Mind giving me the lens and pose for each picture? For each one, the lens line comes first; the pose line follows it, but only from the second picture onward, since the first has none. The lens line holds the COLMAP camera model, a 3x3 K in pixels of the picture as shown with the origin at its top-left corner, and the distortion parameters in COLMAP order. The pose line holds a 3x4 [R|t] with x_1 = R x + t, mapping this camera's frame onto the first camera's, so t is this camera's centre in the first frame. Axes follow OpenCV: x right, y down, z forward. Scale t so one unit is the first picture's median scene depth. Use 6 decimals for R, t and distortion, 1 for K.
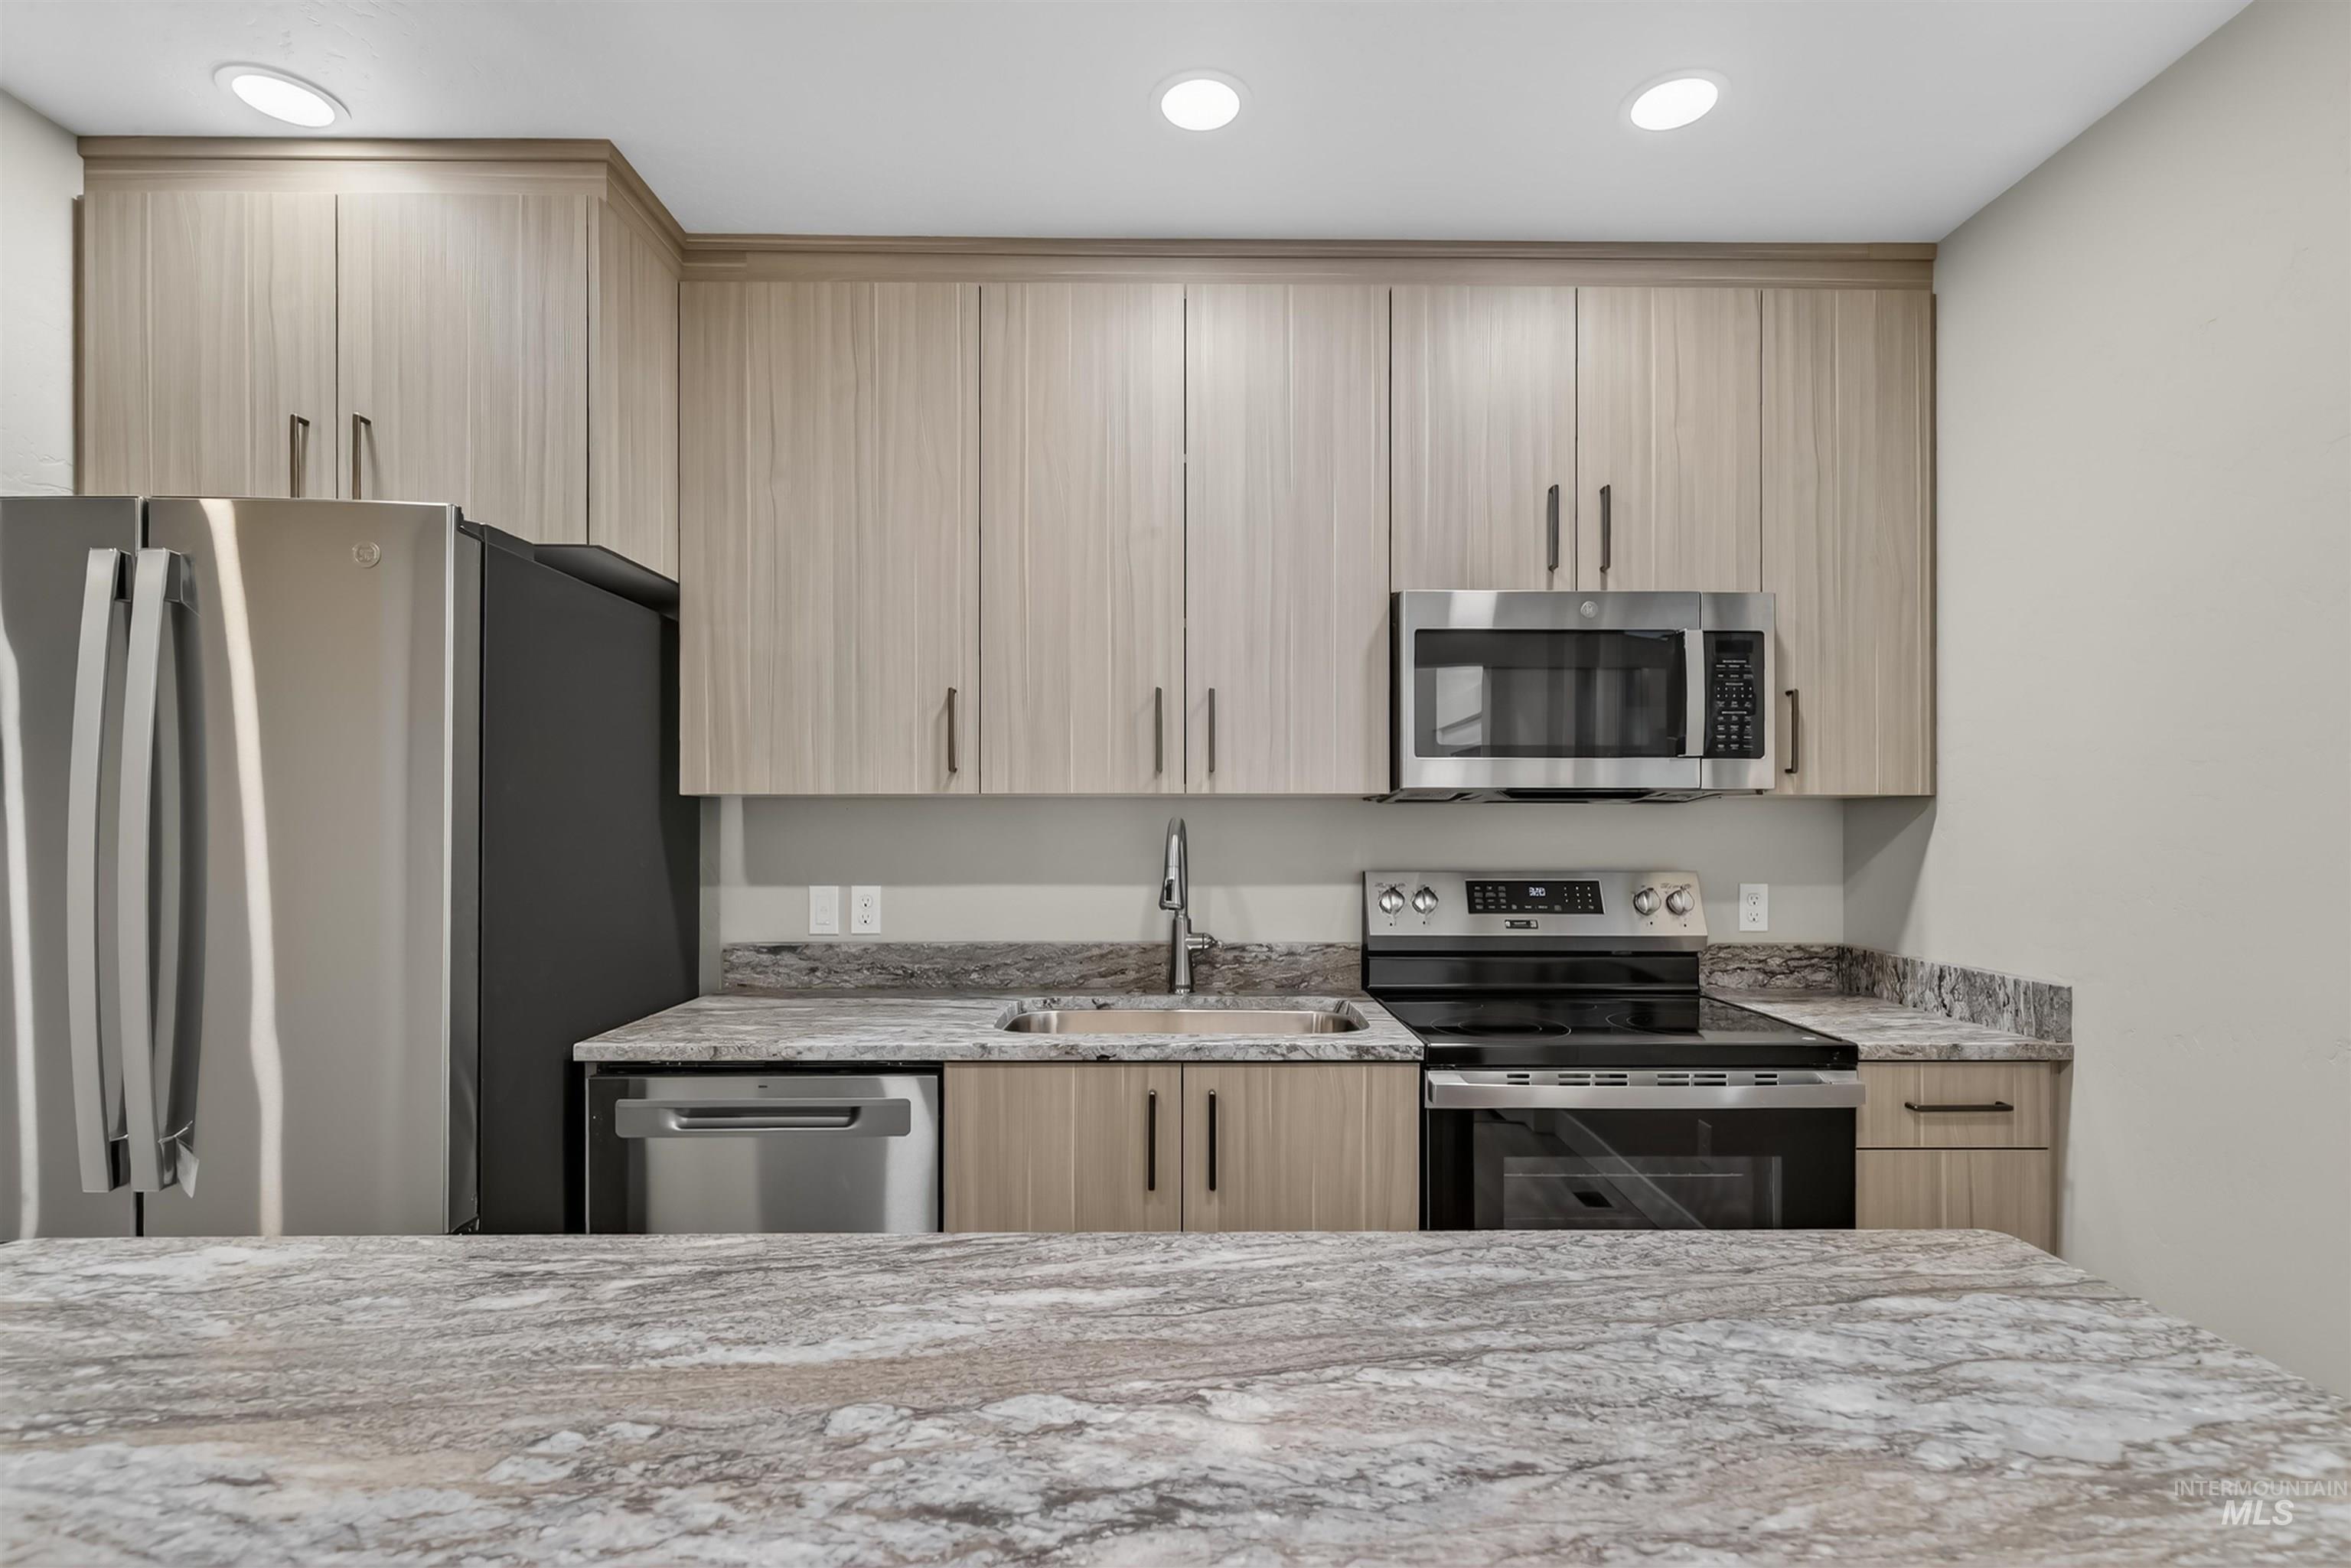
lens RADIAL K [[1081.1, 0, 1181.9], [0, 1081.1, 813.3], [0, 0, 1]] dist [0.001895, 0.000342]
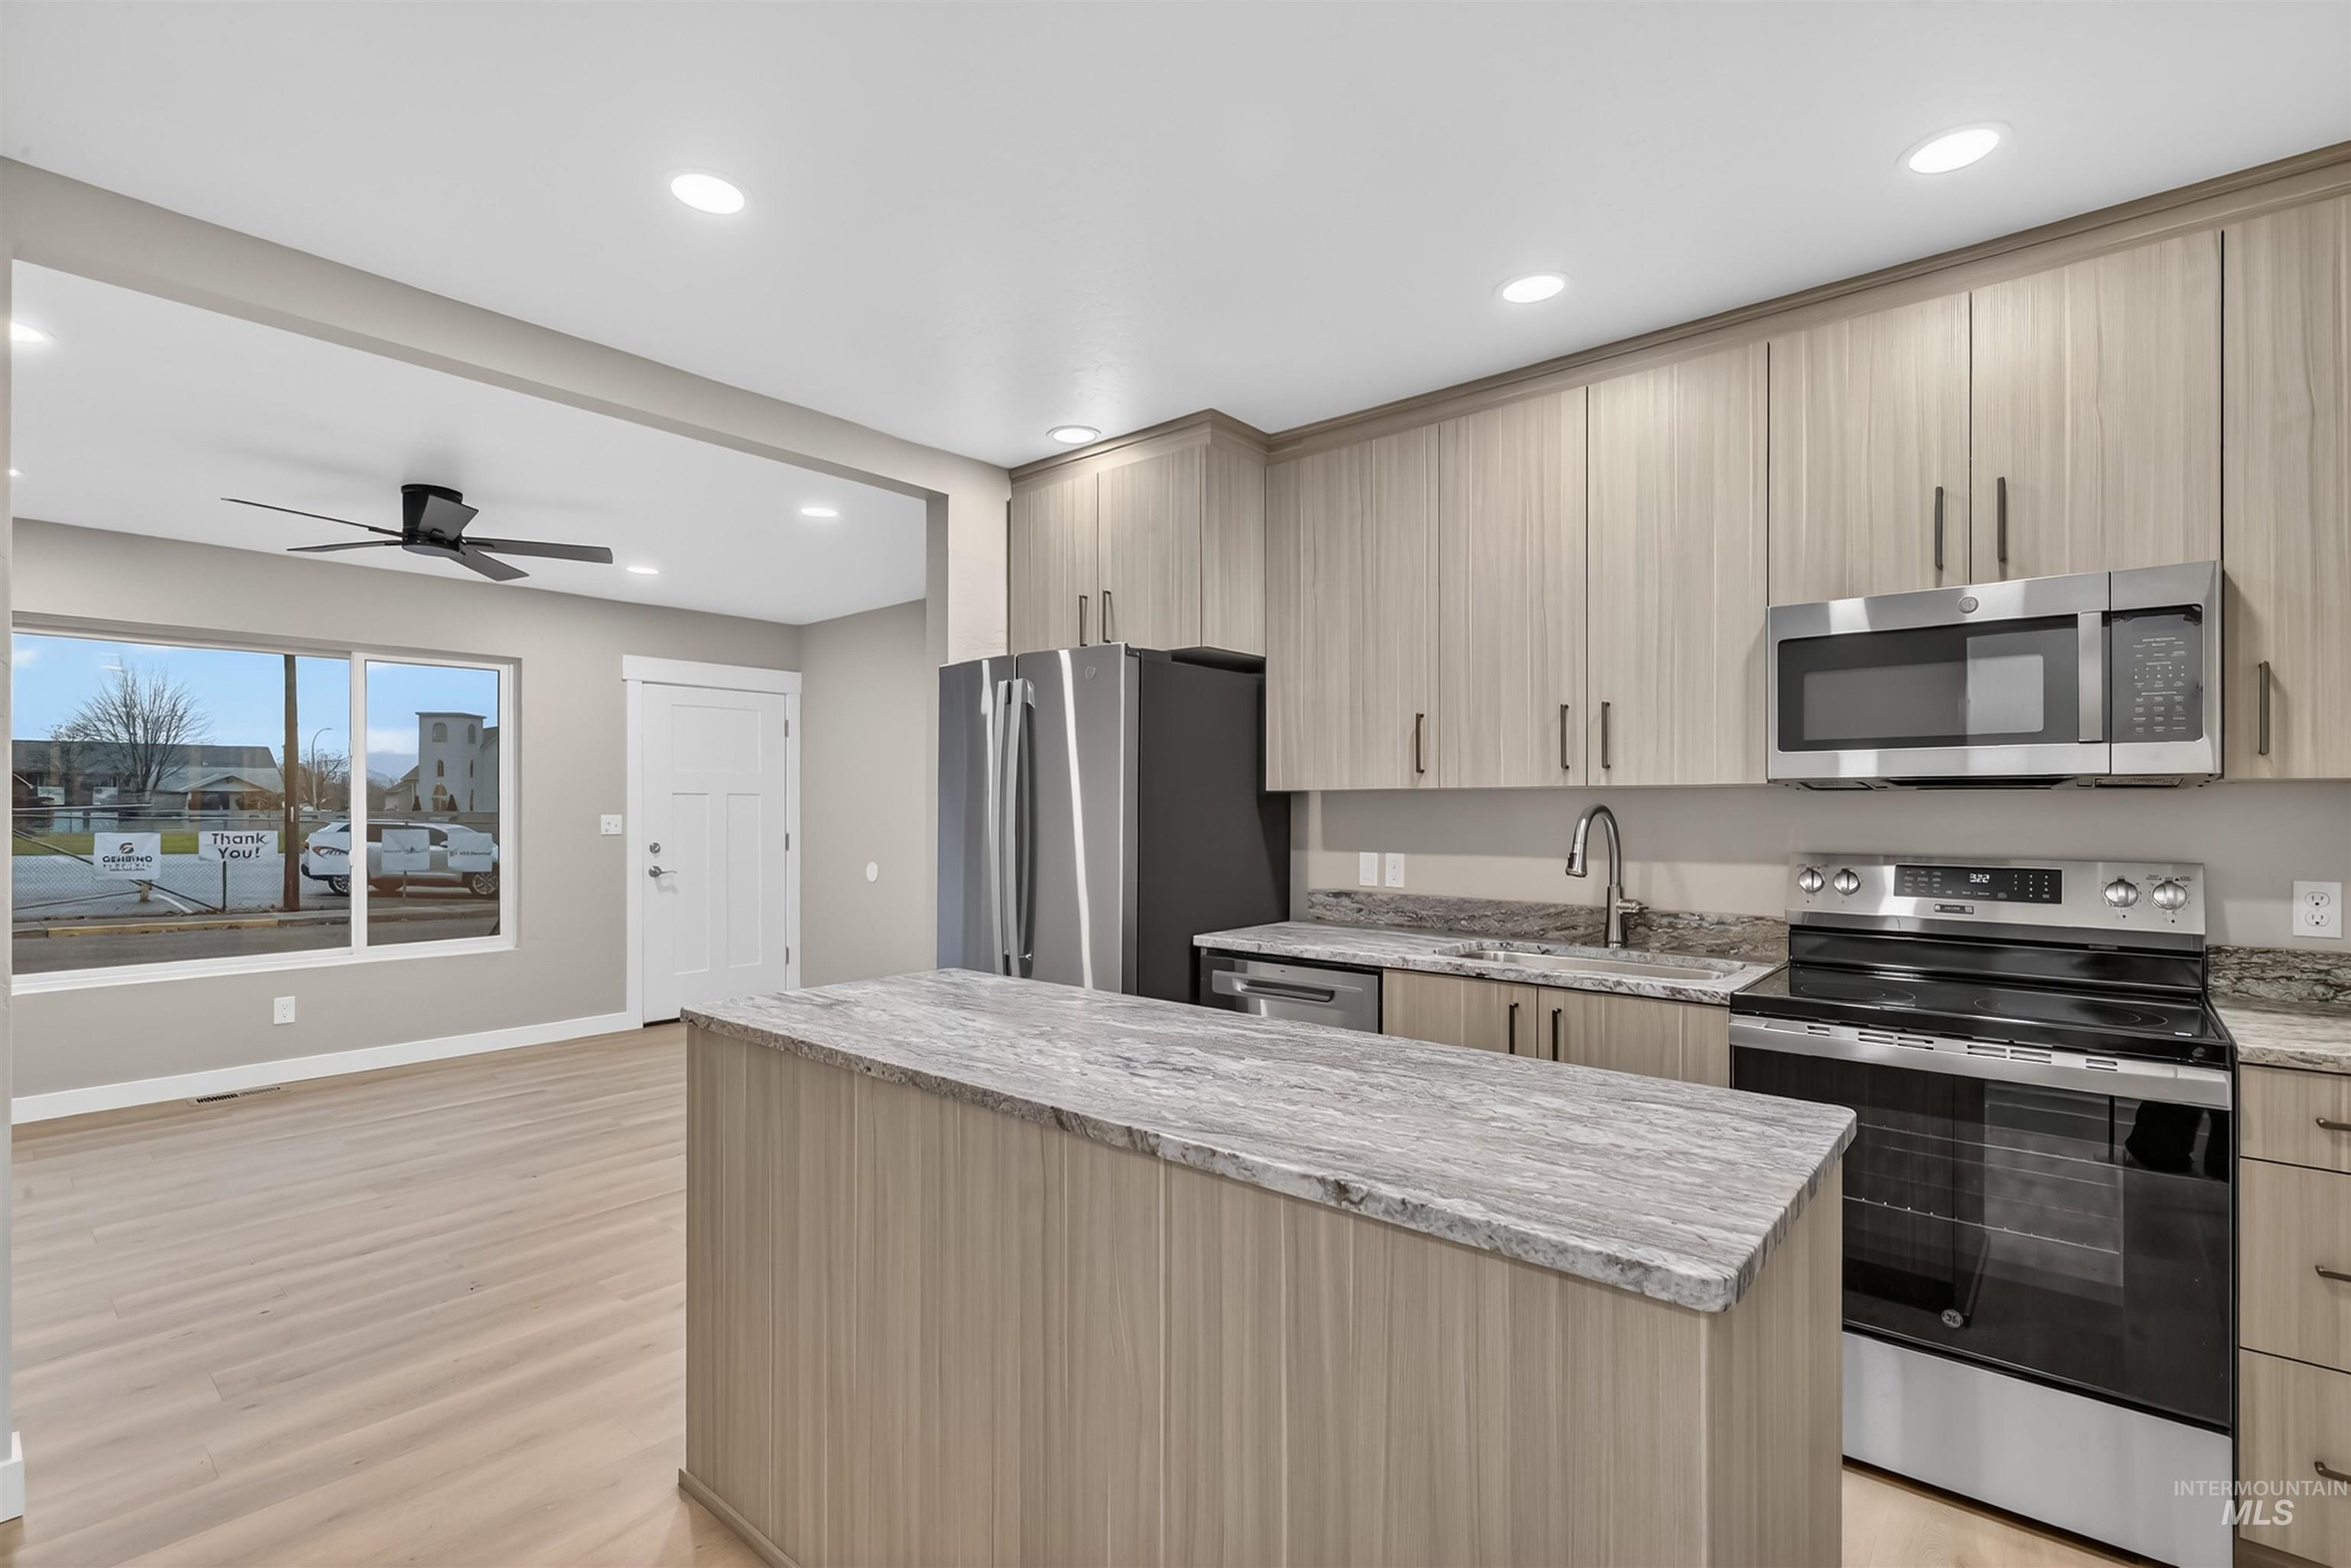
lens RADIAL K [[1081.1, 0, 1175.2], [0, 1081.1, 794.7], [0, 0, 1]] dist [0.001895, 0.000342]
pose [[0.751268, -0.007016, -0.659960, 0.488820], [0.004134, 0.999974, -0.005925, -0.002468], [0.659984, 0.001723, 0.751277, -0.281784]]
